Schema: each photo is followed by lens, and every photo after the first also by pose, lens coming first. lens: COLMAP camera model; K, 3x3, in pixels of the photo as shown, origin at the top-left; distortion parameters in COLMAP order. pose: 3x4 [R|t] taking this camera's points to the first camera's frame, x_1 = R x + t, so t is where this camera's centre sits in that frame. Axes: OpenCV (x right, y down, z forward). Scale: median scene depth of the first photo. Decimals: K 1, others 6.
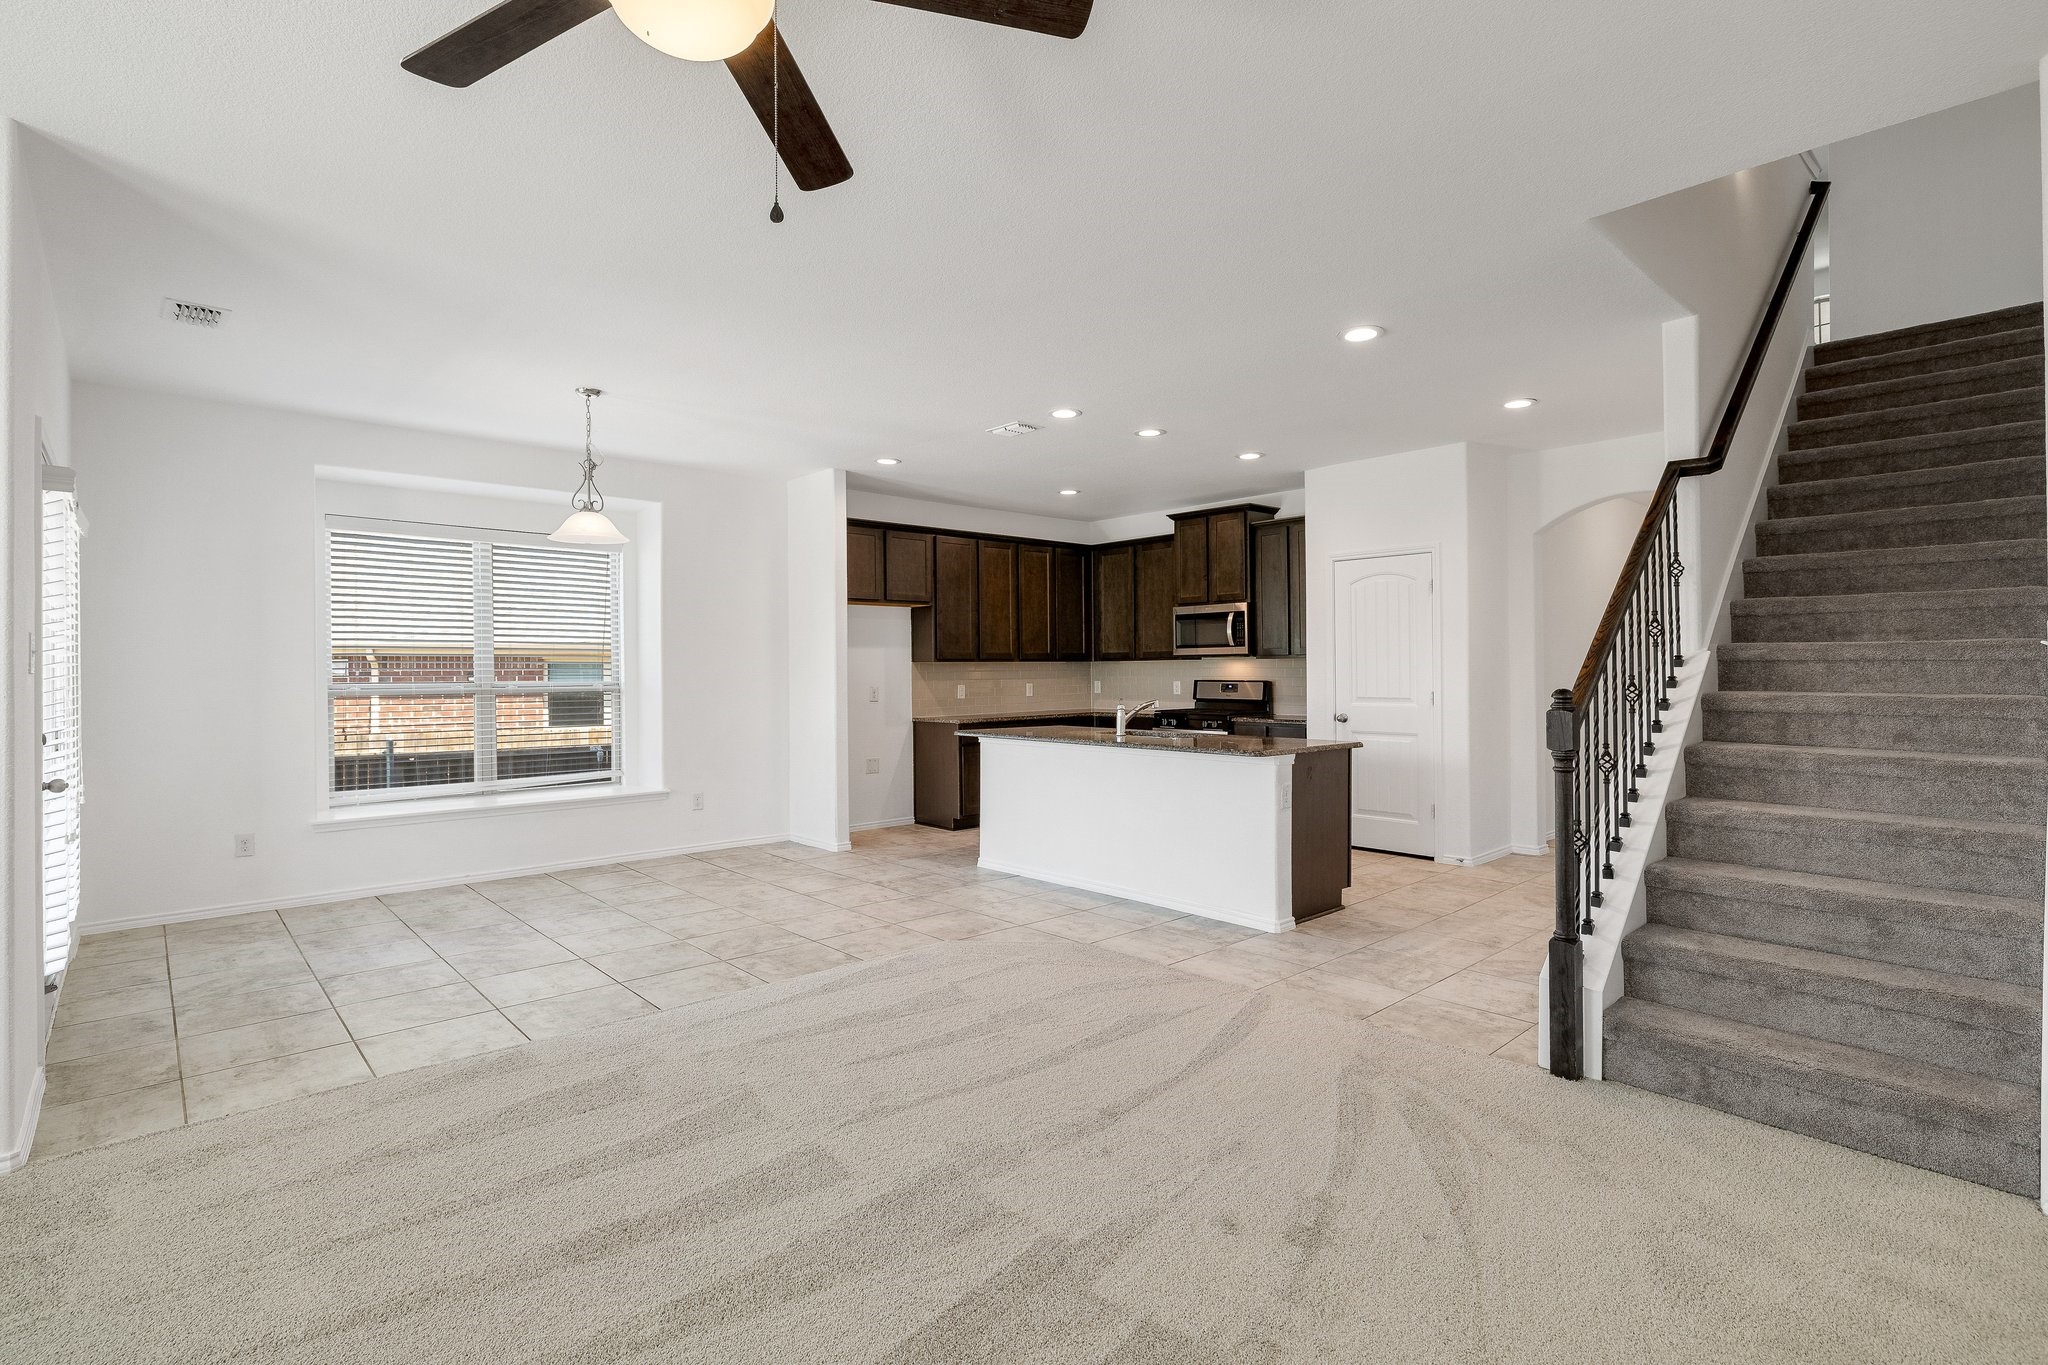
lens RADIAL K [[971.9, 0, 1019.2], [0, 971.9, 676.5], [0, 0, 1]] dist [-0.003887, -0.000012]
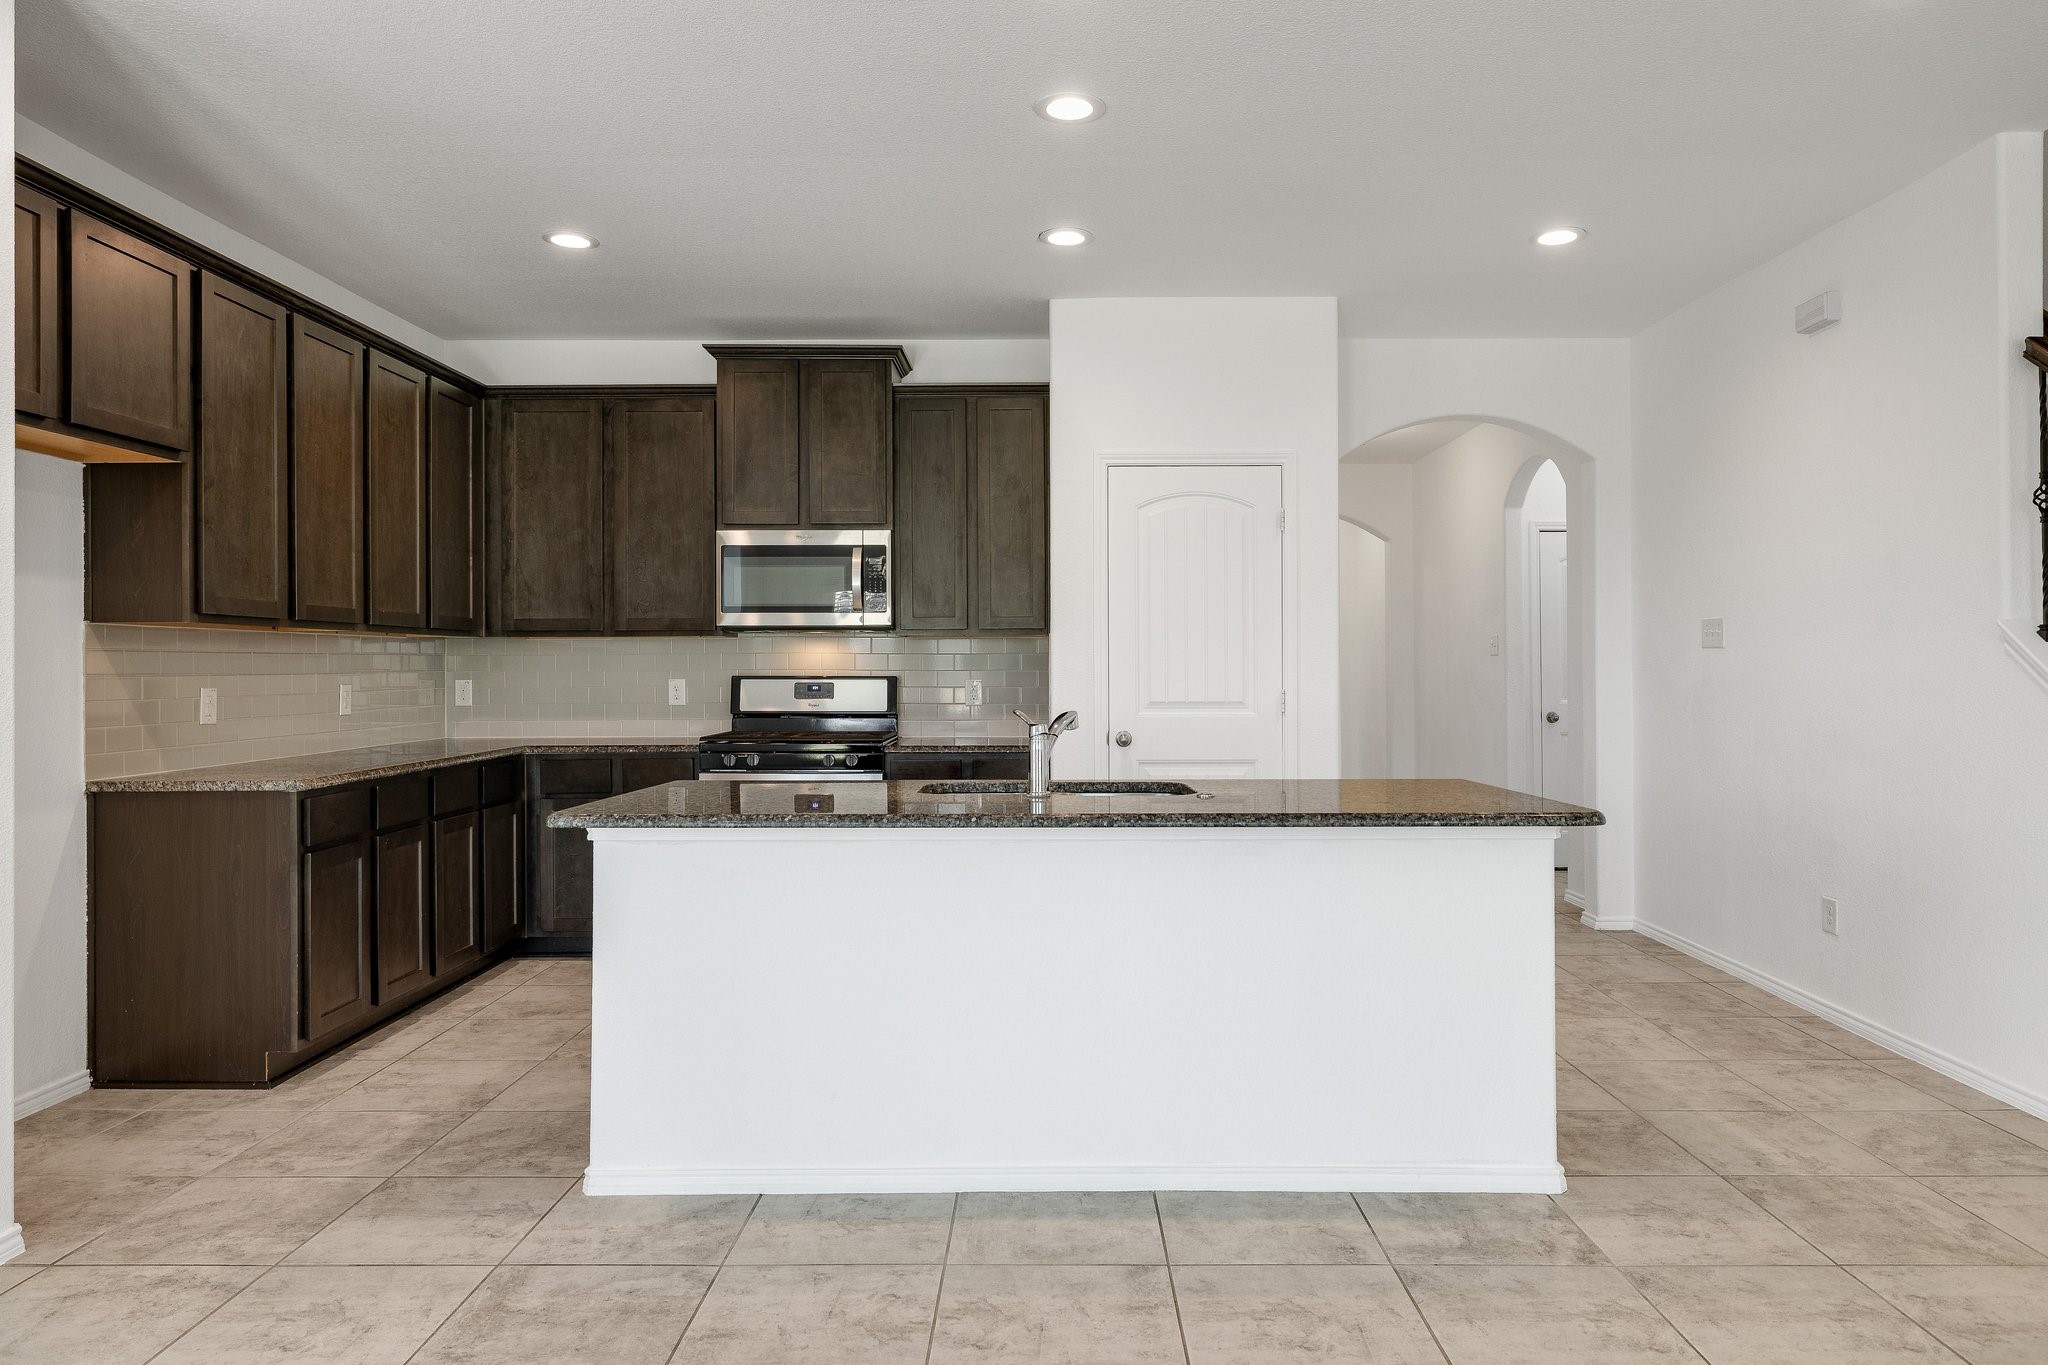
lens RADIAL K [[1257.5, 0, 1042.8], [0, 1257.5, 678.6], [0, 0, 1]] dist [-0.000572, 0.002370]
pose [[0.673732, 0.000876, 0.738976, -0.253459], [0.002823, 0.999989, -0.003759, 0.009564], [-0.738971, 0.004619, 0.673722, 0.536263]]
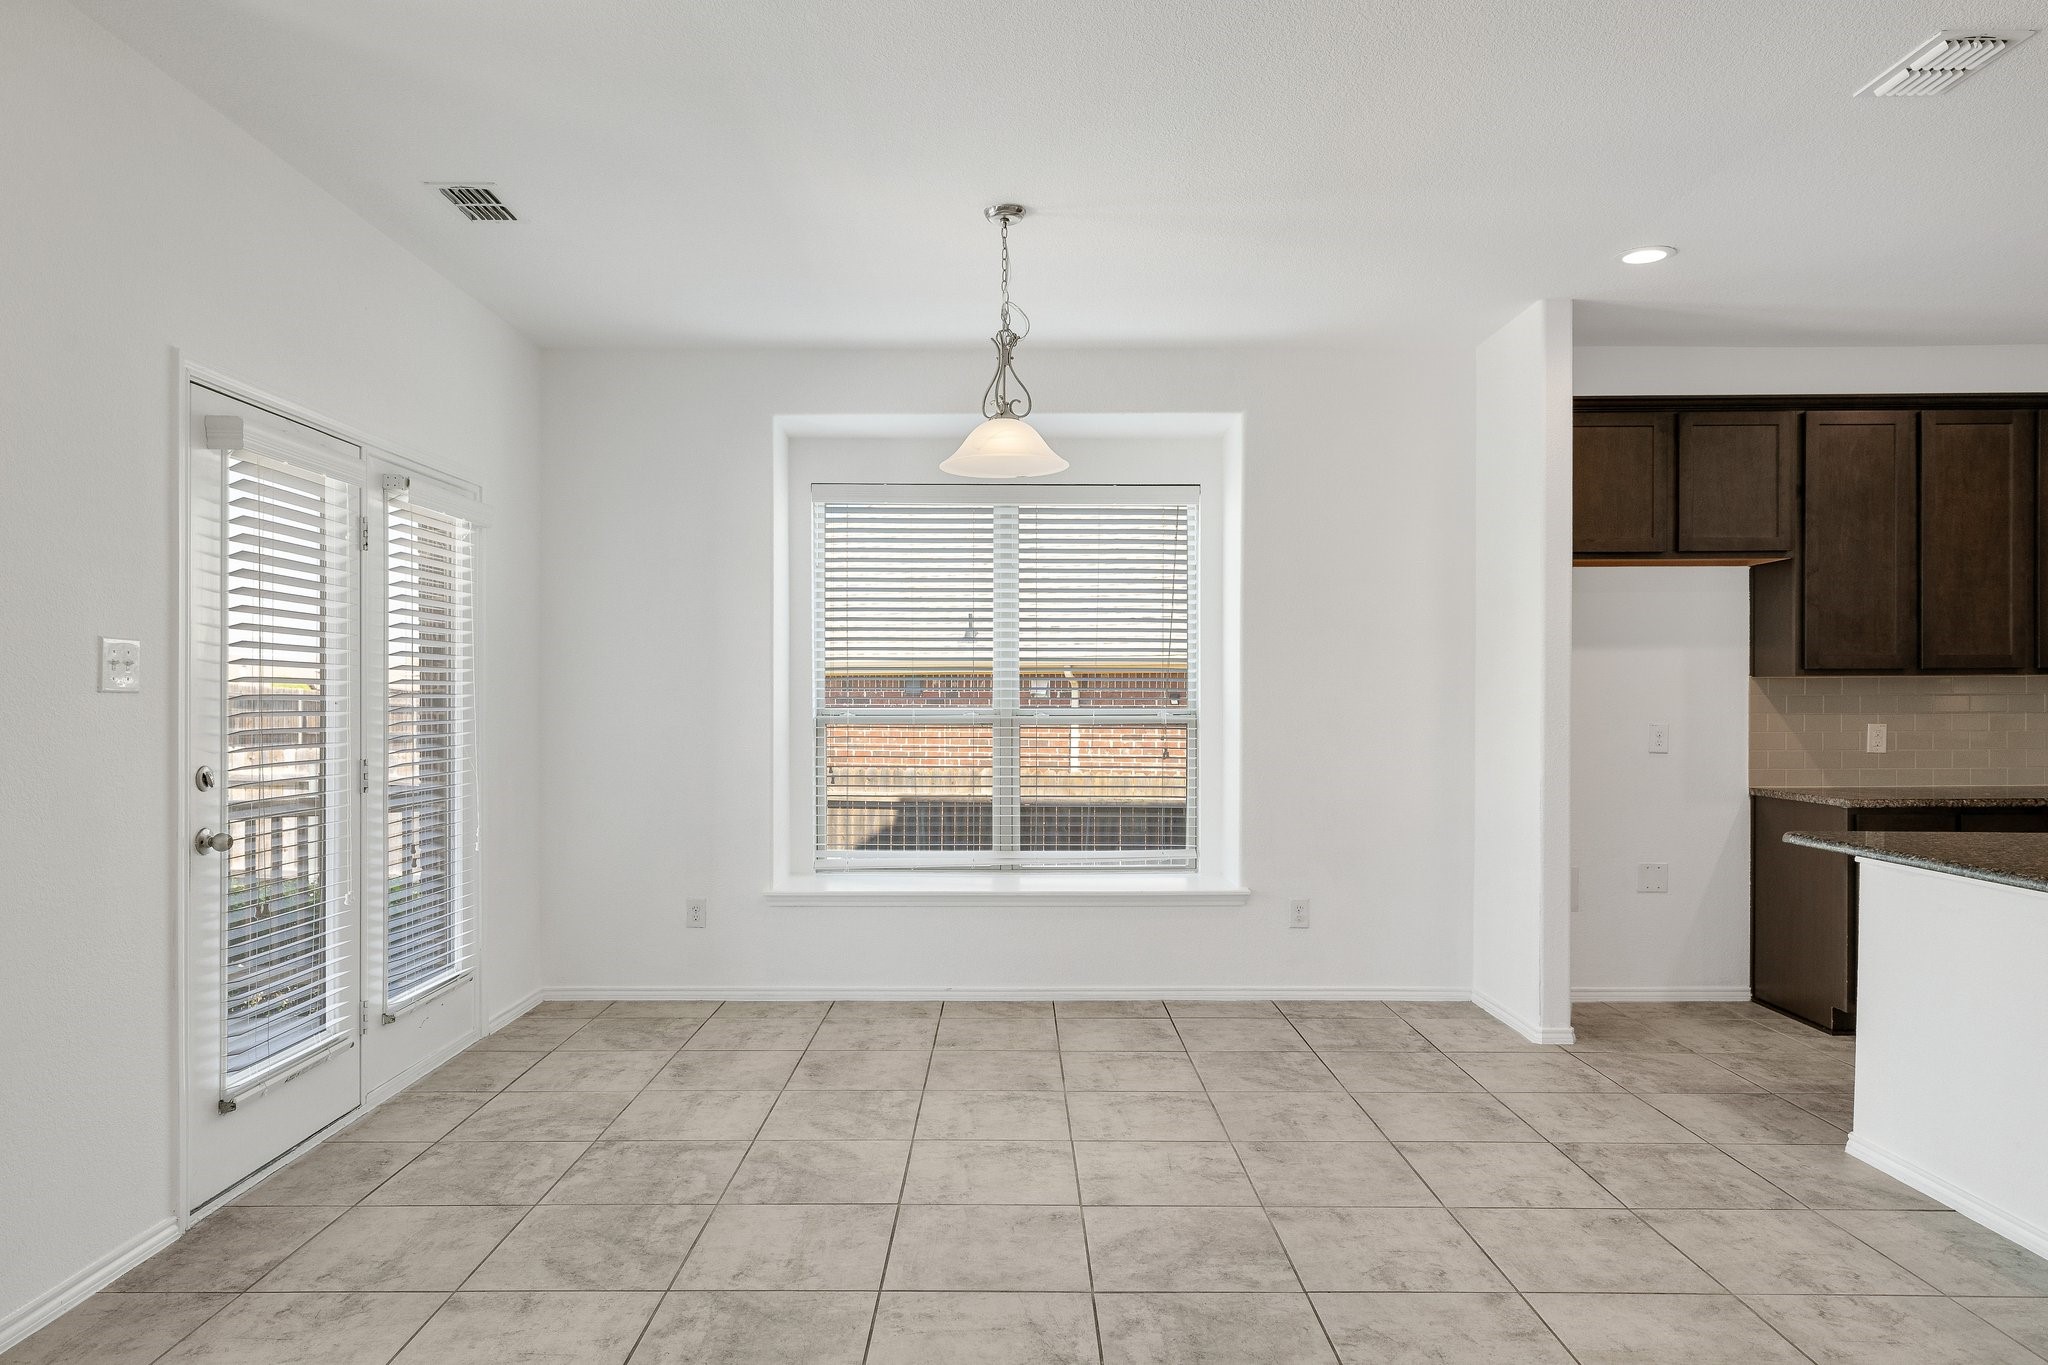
lens RADIAL K [[1257.5, 0, 1006.9], [0, 1257.5, 716.3], [0, 0, 1]] dist [-0.000572, 0.002370]
pose [[0.738044, 0.016662, -0.674547, 0.052131], [-0.007497, 0.999836, 0.016494, -0.002747], [0.674711, -0.007116, 0.738048, 0.322285]]
